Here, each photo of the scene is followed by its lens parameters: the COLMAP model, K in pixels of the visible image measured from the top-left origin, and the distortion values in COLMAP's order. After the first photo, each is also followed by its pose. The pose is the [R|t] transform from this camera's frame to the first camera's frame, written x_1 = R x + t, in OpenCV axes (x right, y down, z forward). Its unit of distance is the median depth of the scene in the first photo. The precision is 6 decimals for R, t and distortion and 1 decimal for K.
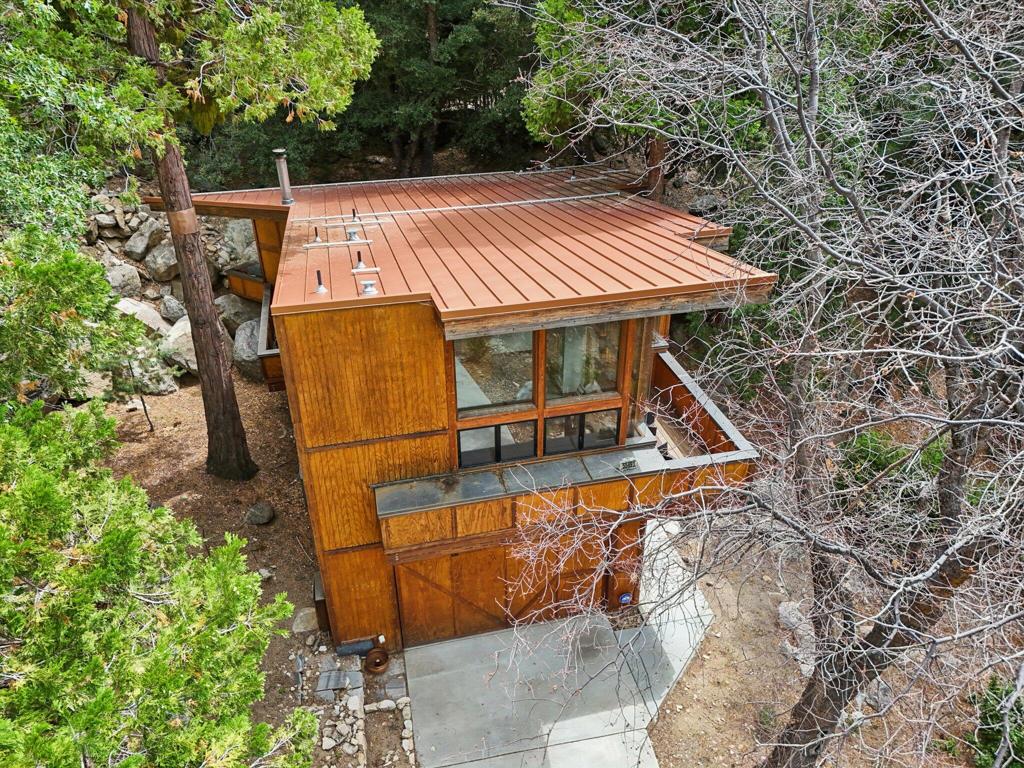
lens RADIAL K [[744.3, 0, 511.5], [0, 744.3, 377.9], [0, 0, 1]] dist [0.068345, -0.051172]
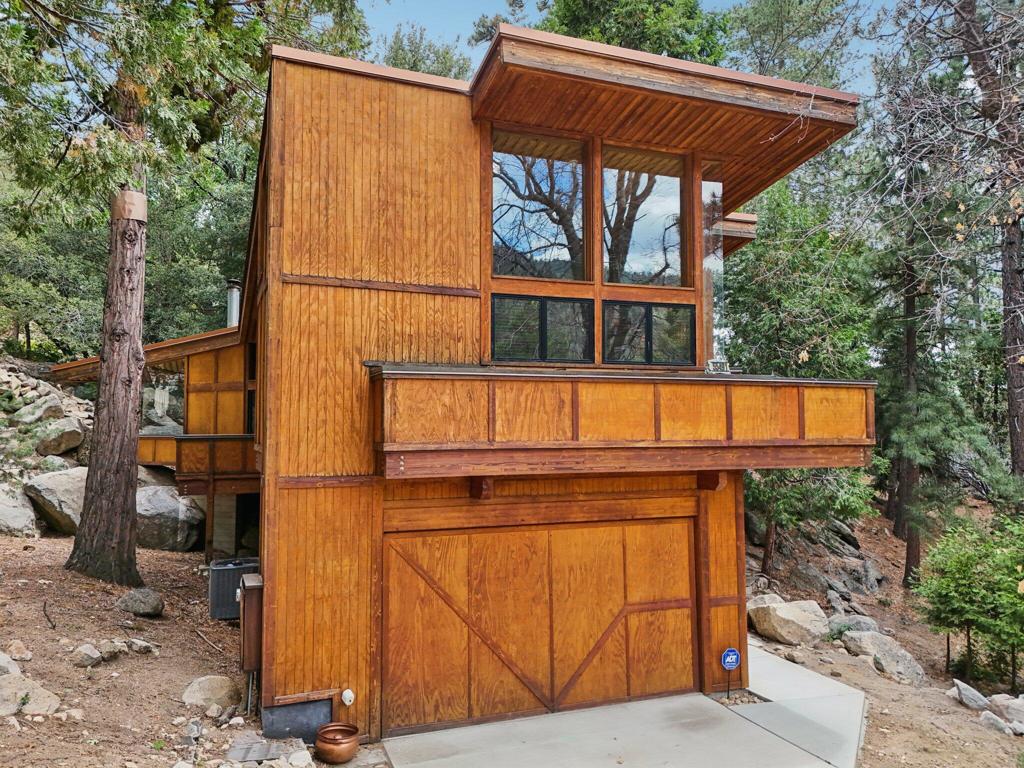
lens RADIAL K [[744.3, 0, 511.5], [0, 744.3, 377.9], [0, 0, 1]] dist [0.068345, -0.051172]
pose [[0.991592, 0.010959, 0.128941, -0.143787], [0.062909, 0.829920, -0.554325, 0.534341], [-0.113085, 0.557775, 0.822252, 0.435805]]
